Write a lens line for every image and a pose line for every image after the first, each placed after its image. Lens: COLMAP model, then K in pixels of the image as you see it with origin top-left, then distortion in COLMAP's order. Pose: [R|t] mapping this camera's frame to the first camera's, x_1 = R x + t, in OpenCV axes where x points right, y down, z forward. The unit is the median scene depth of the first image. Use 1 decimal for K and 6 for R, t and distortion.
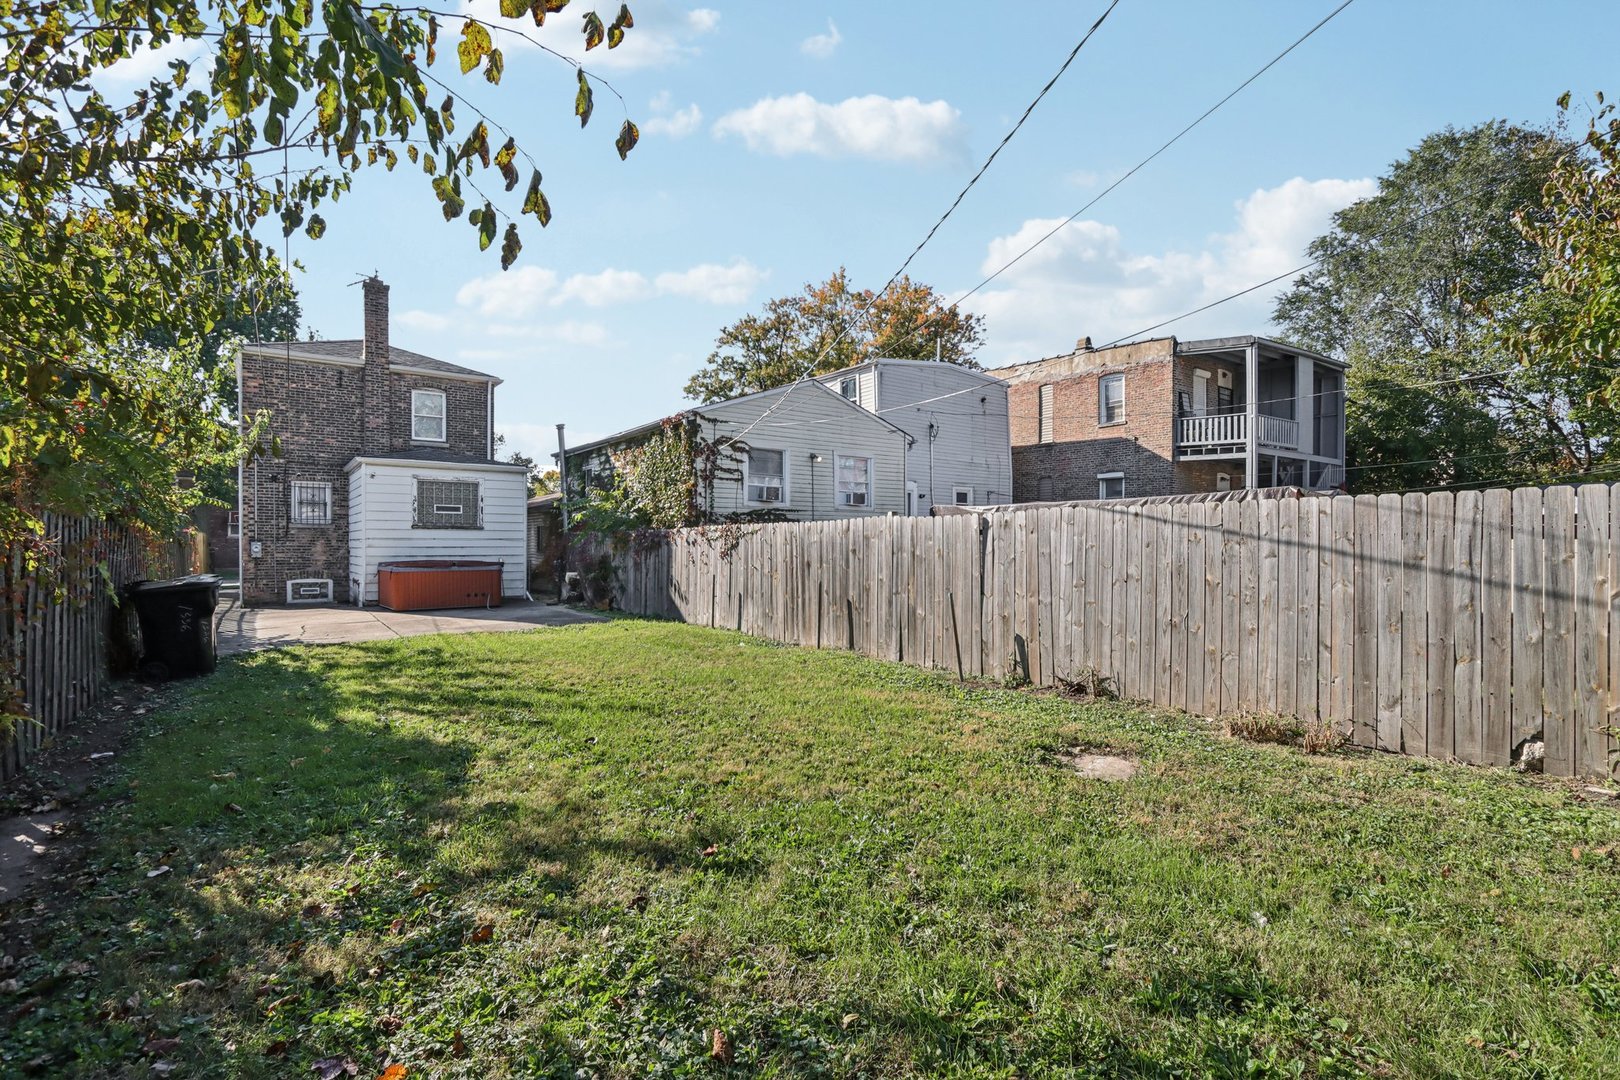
lens RADIAL K [[733.1, 0, 810.0], [0, 733.1, 540.0], [0, 0, 1]] dist [0.000643, -0.000027]
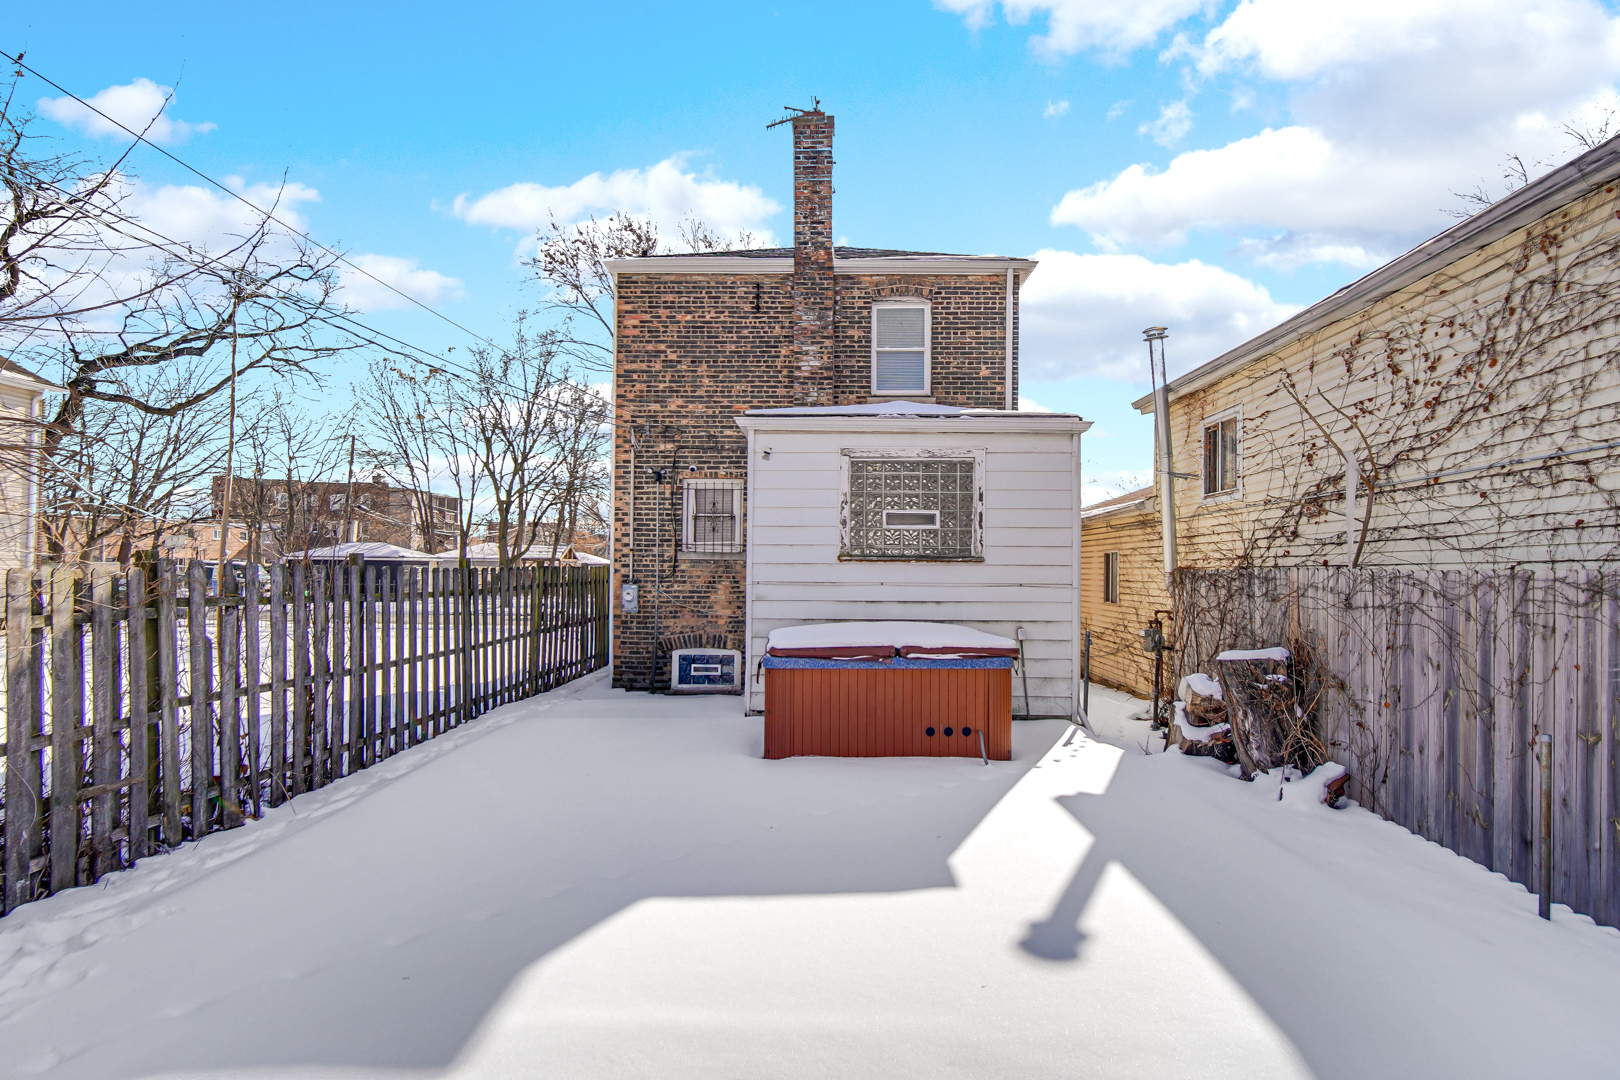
lens RADIAL K [[761.2, 0, 807.7], [0, 761.2, 560.8], [0, 0, 1]] dist [-0.000509, -0.000518]
pose [[0.756040, 0.004374, -0.654511, -0.230503], [-0.001088, 0.999985, 0.005425, -0.018931], [0.654525, -0.003389, 0.756033, 0.597336]]
